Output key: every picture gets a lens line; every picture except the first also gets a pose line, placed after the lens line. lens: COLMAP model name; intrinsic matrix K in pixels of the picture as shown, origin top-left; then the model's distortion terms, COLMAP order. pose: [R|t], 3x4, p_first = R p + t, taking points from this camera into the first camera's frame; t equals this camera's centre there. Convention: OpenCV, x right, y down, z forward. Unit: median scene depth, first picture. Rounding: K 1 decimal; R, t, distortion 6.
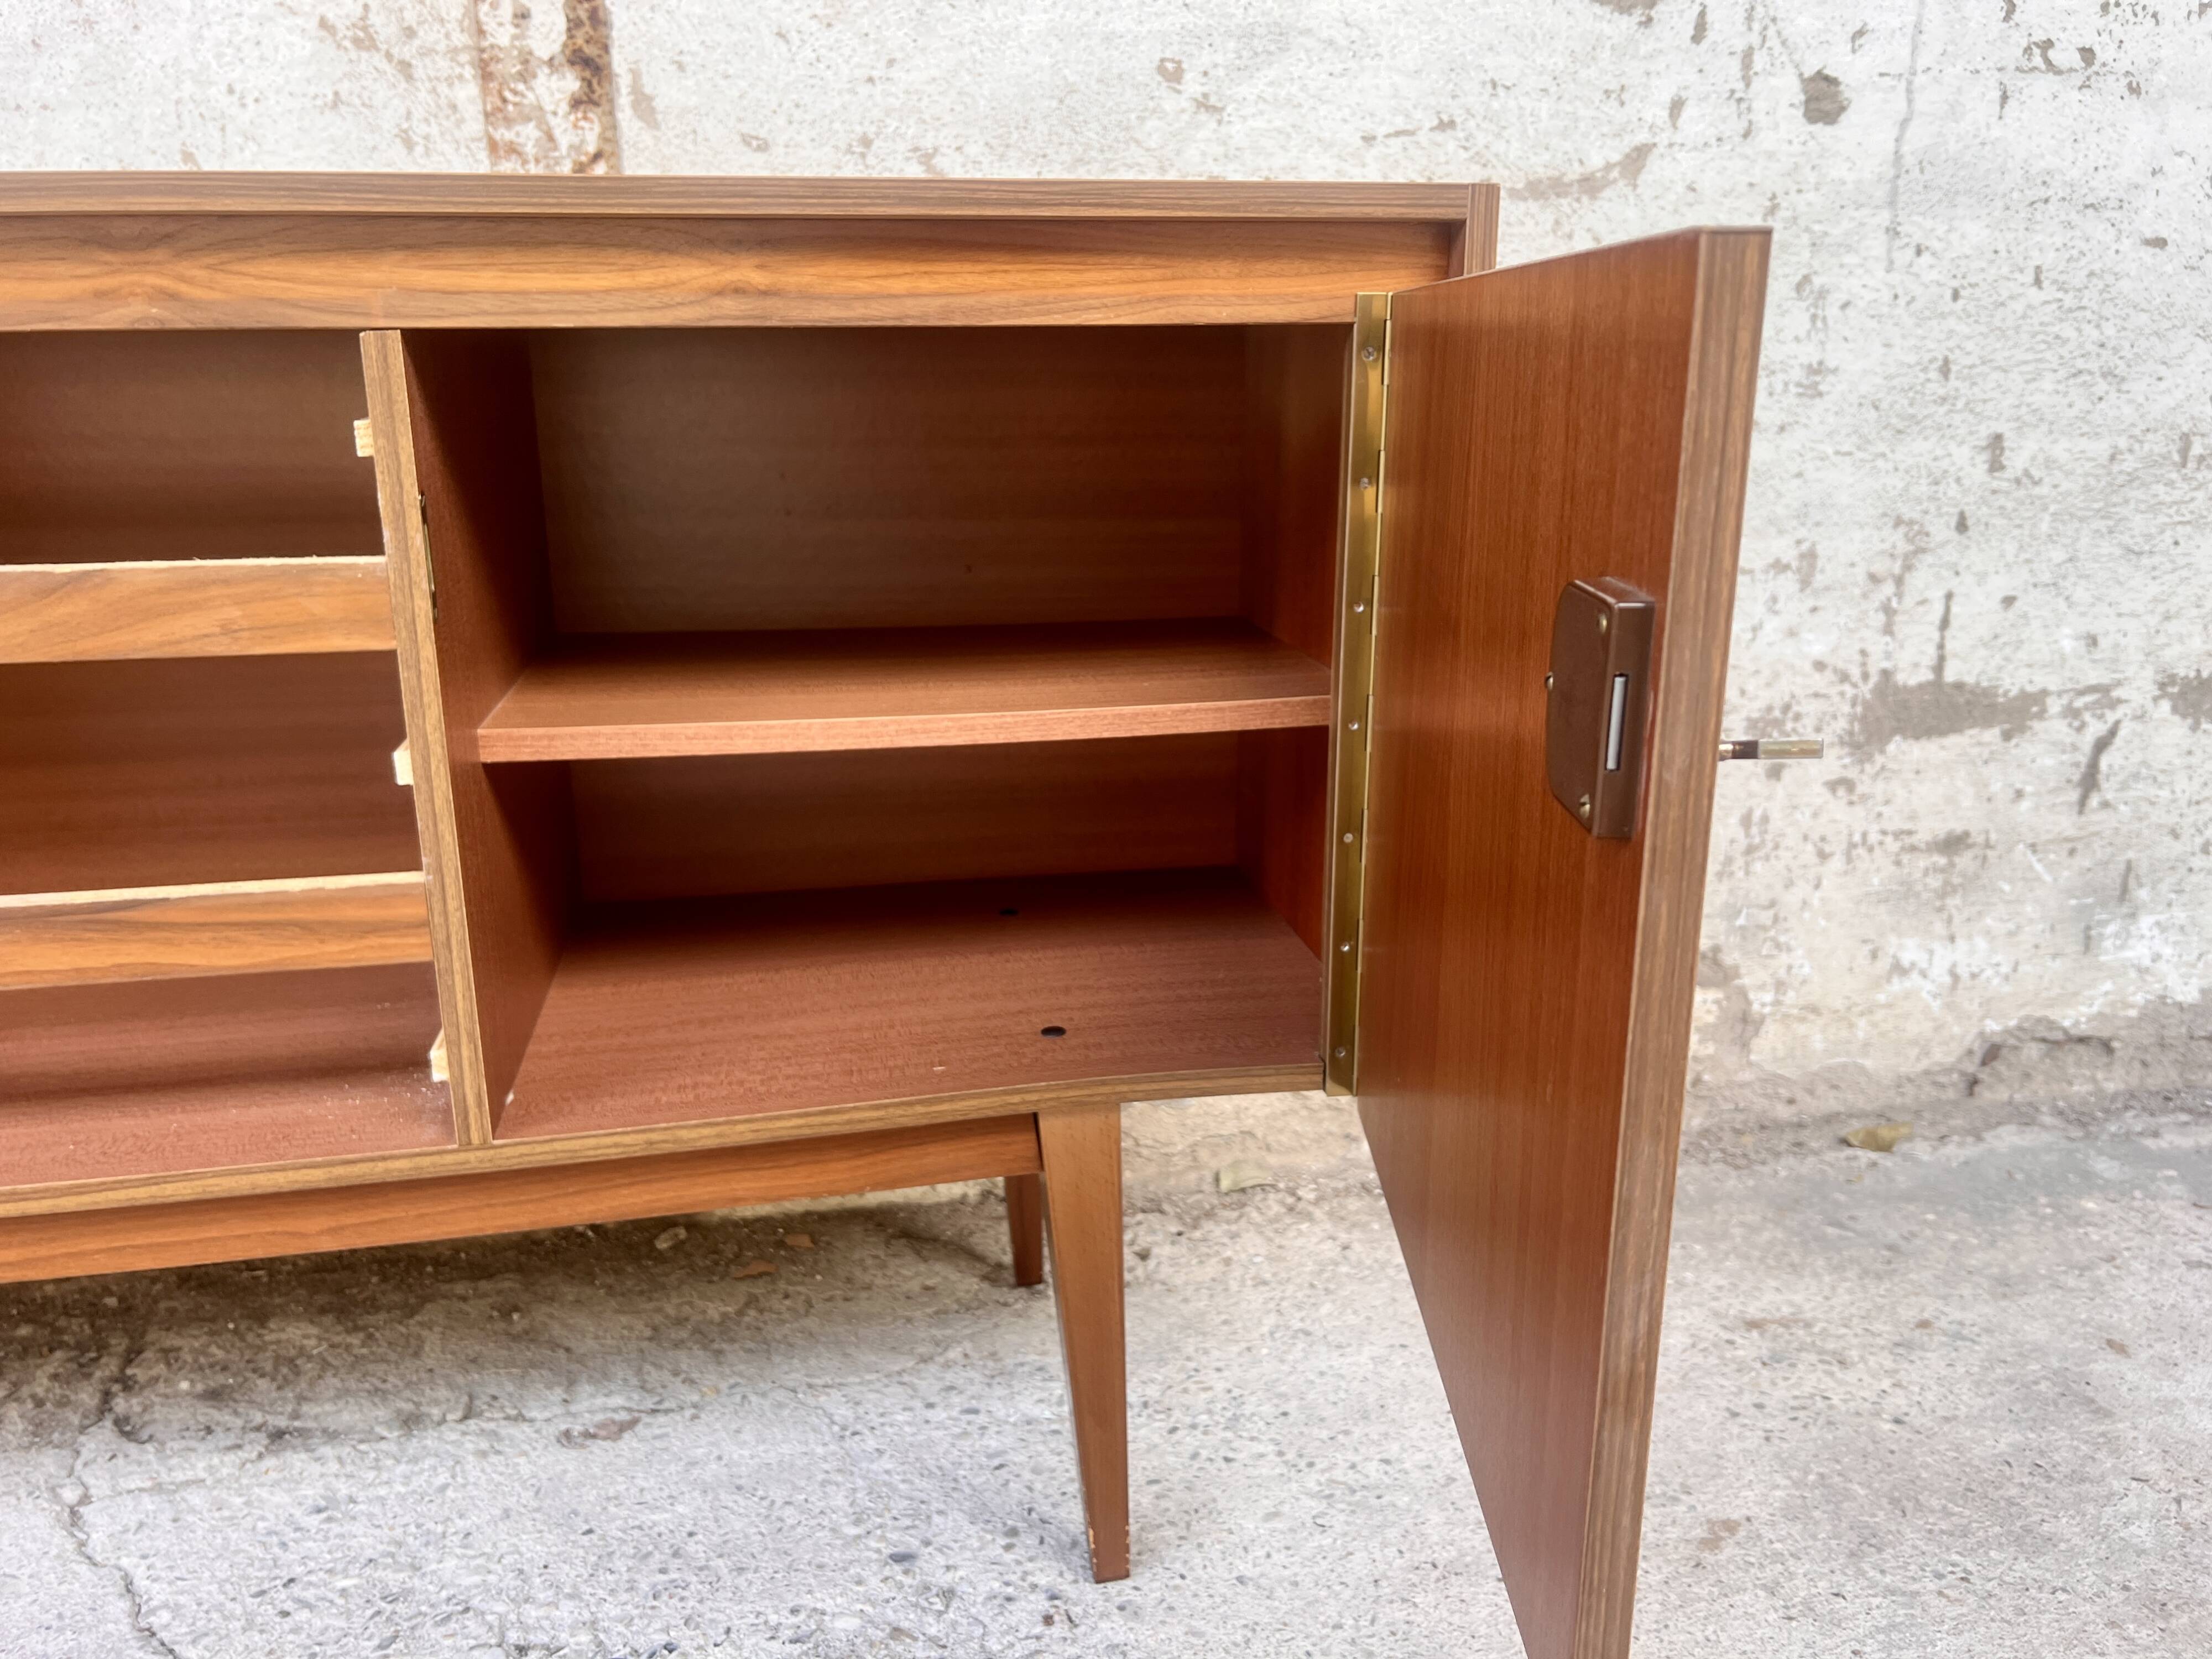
lens RADIAL K [[1677.0, 0, 1129.7], [0, 1677.0, 839.8], [0, 0, 1]] dist [0.058053, -0.071347]
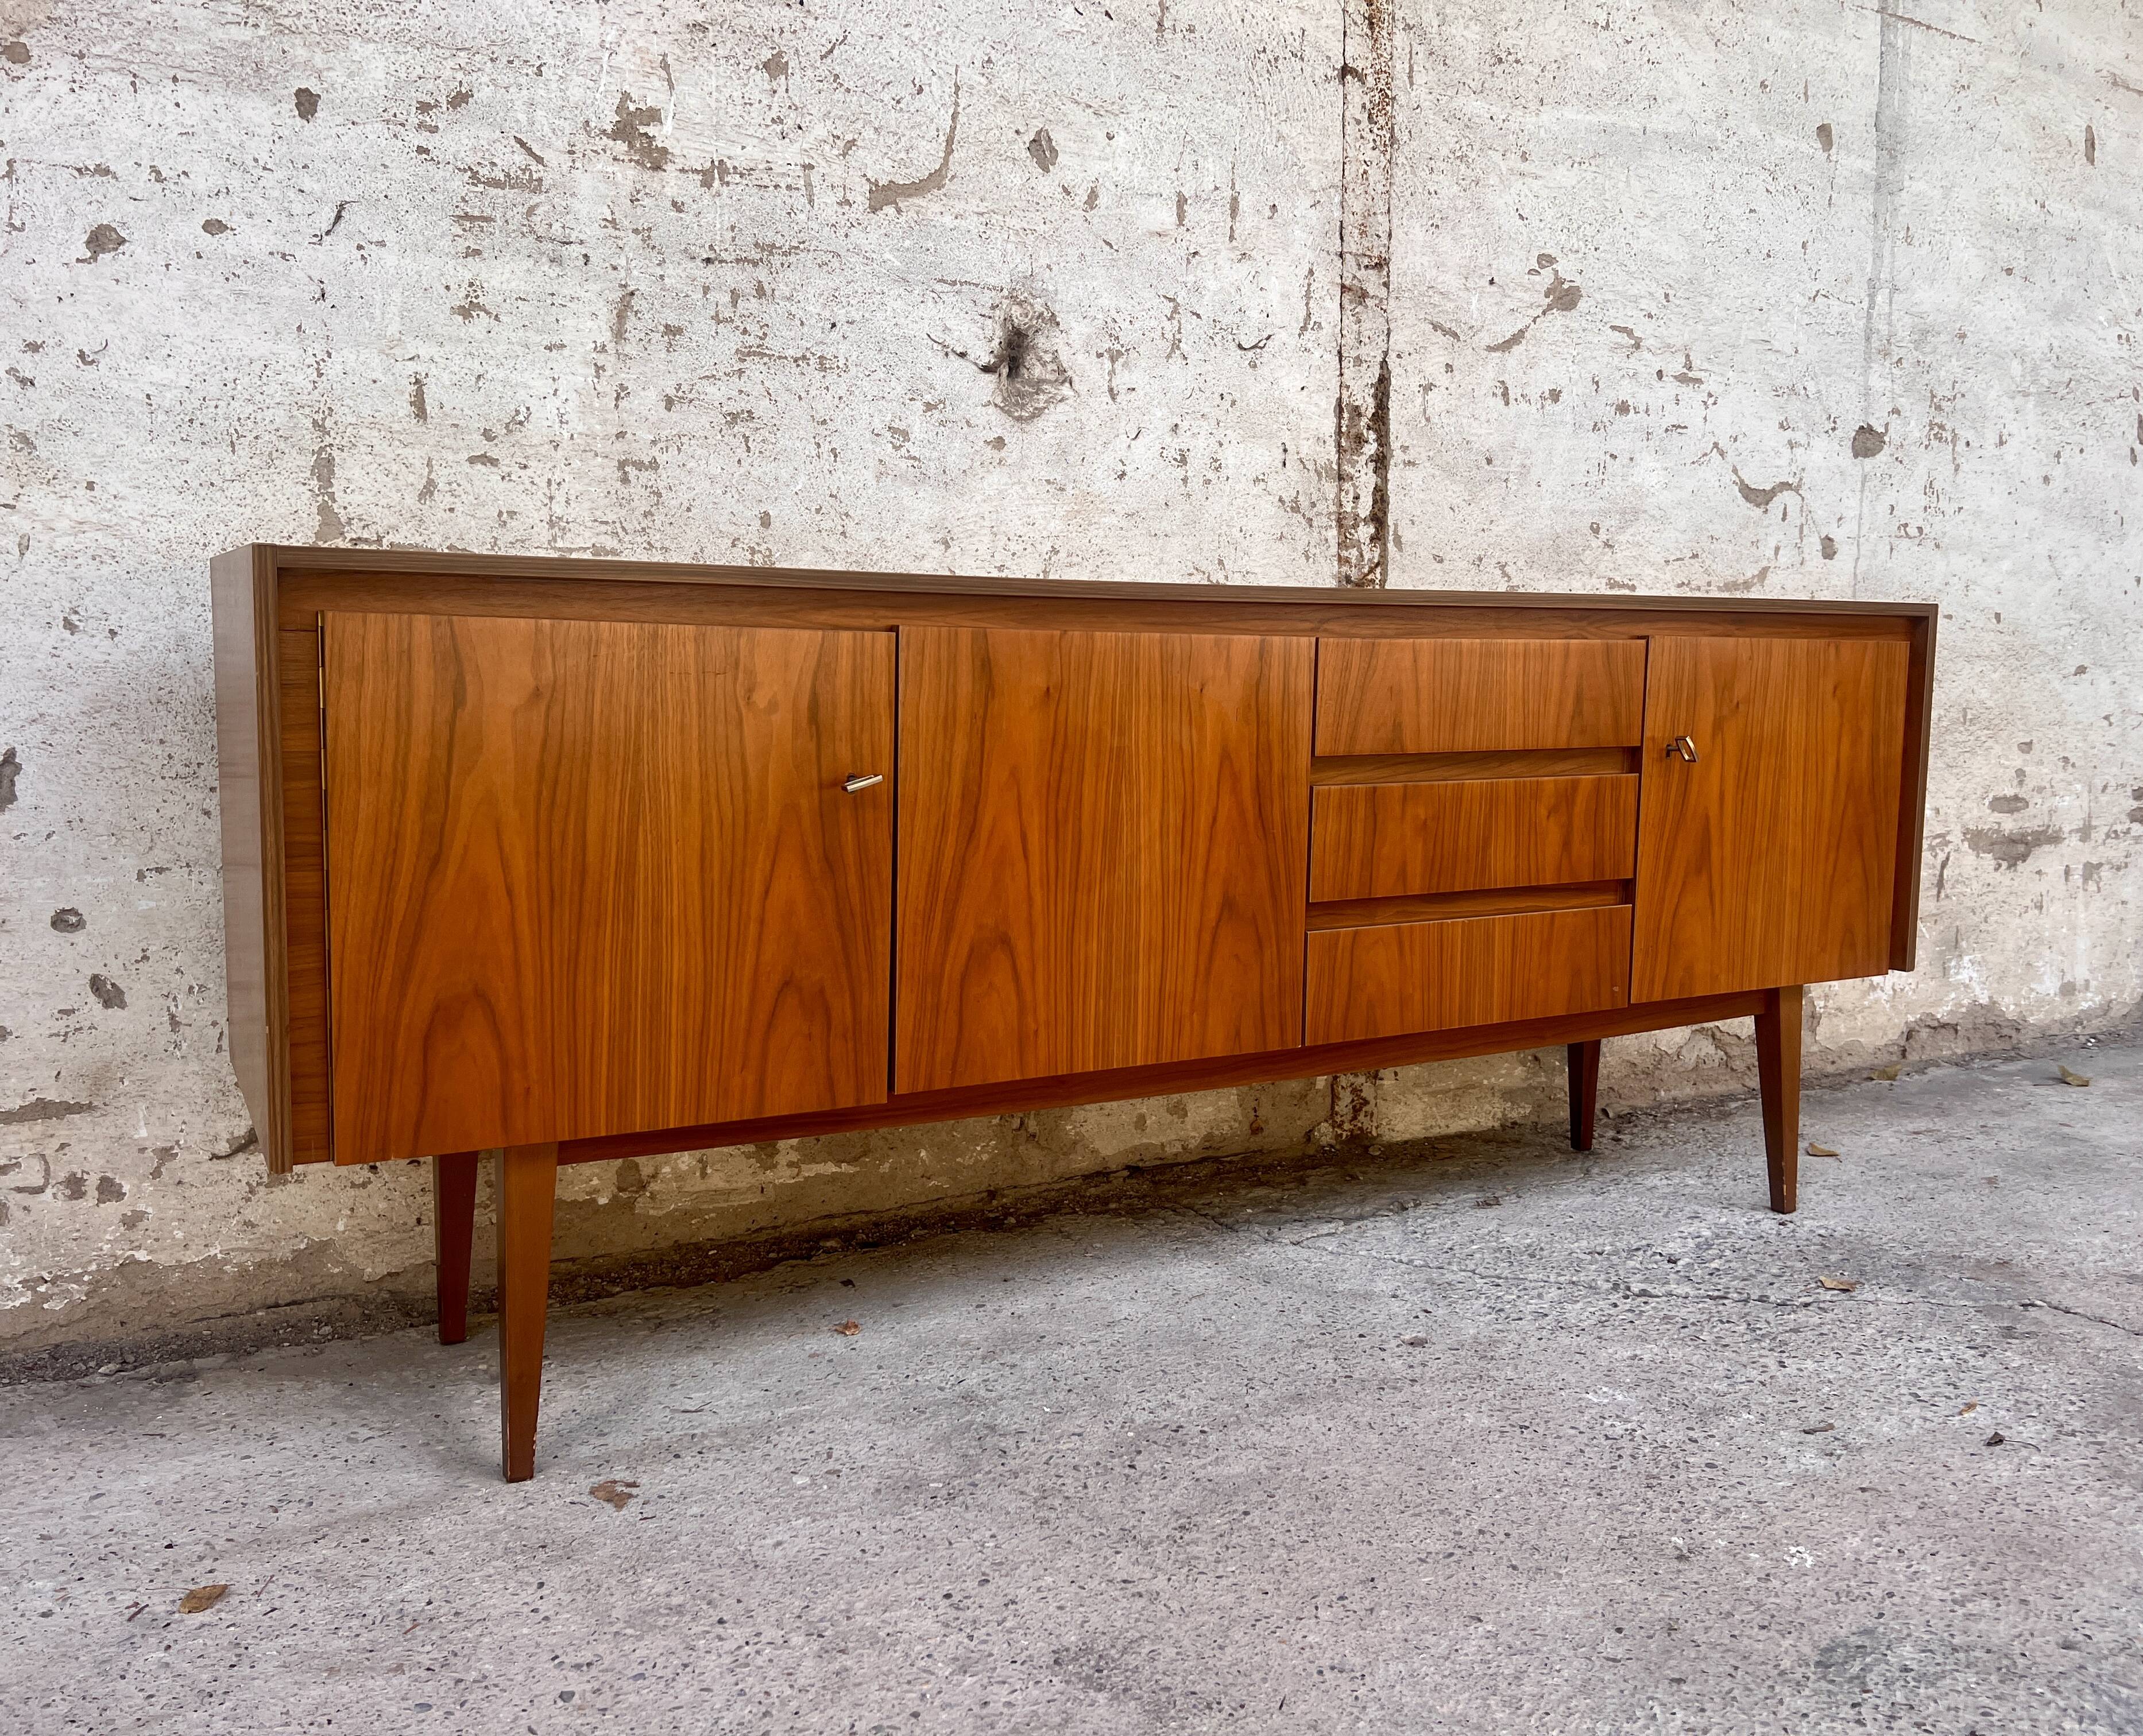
lens RADIAL K [[1771.0, 0, 1069.0], [0, 1771.0, 853.0], [0, 0, 1]] dist [0.043630, -0.043483]
pose [[0.946196, -0.021322, 0.322892, -1.308158], [0.075318, 0.984934, -0.155669, 0.219960], [-0.314708, 0.171613, 0.933546, -0.749070]]
